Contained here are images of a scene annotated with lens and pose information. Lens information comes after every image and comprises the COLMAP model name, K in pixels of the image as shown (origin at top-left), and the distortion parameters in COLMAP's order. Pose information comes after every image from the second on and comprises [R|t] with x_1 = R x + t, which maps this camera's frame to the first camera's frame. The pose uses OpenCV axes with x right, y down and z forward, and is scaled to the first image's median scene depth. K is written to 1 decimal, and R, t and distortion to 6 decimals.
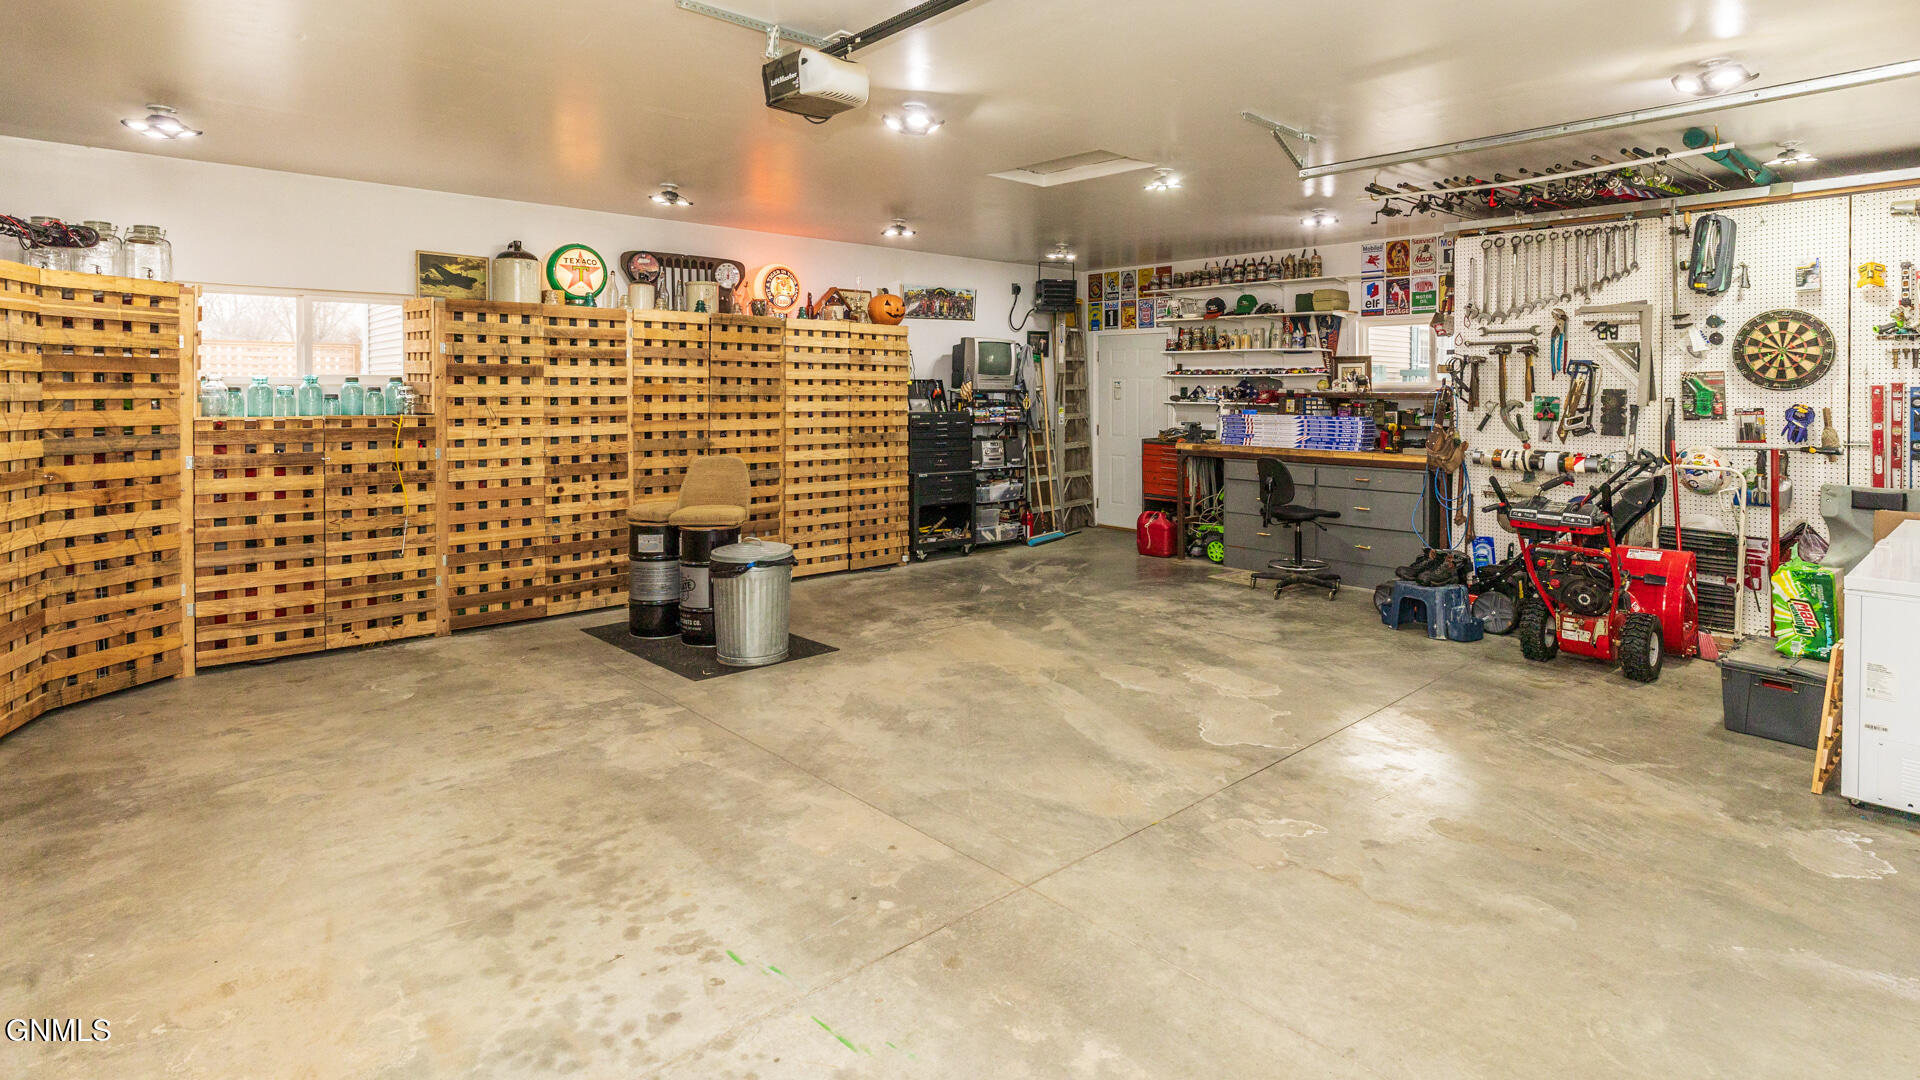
lens RADIAL K [[938.0, 0, 985.8], [0, 938.0, 445.1], [0, 0, 1]] dist [-0.000479, 0.000479]
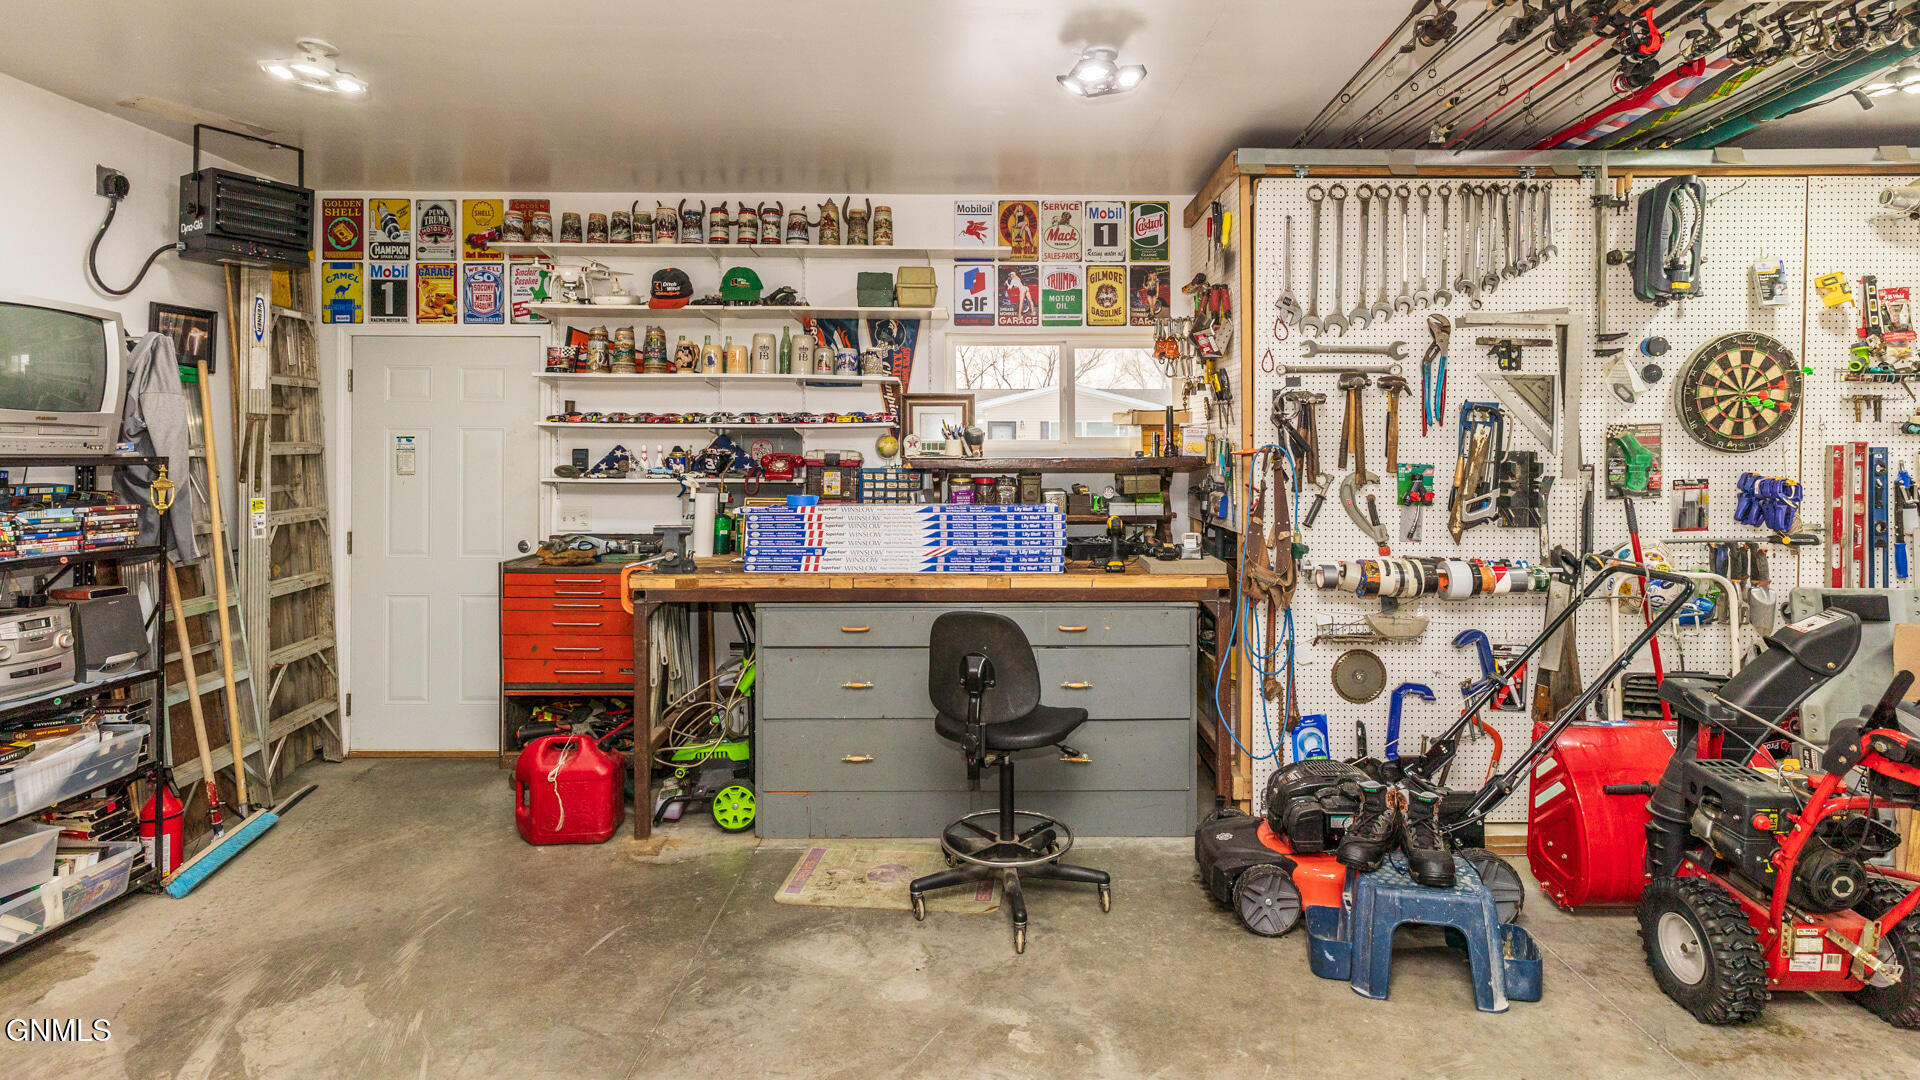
lens RADIAL K [[938.0, 0, 985.8], [0, 938.0, 445.1], [0, 0, 1]] dist [-0.000479, 0.000479]
pose [[0.674199, 0.002331, 0.738546, -0.010210], [0.046018, 0.997919, -0.045158, -0.038167], [-0.737115, 0.064432, 0.672689, 0.620616]]
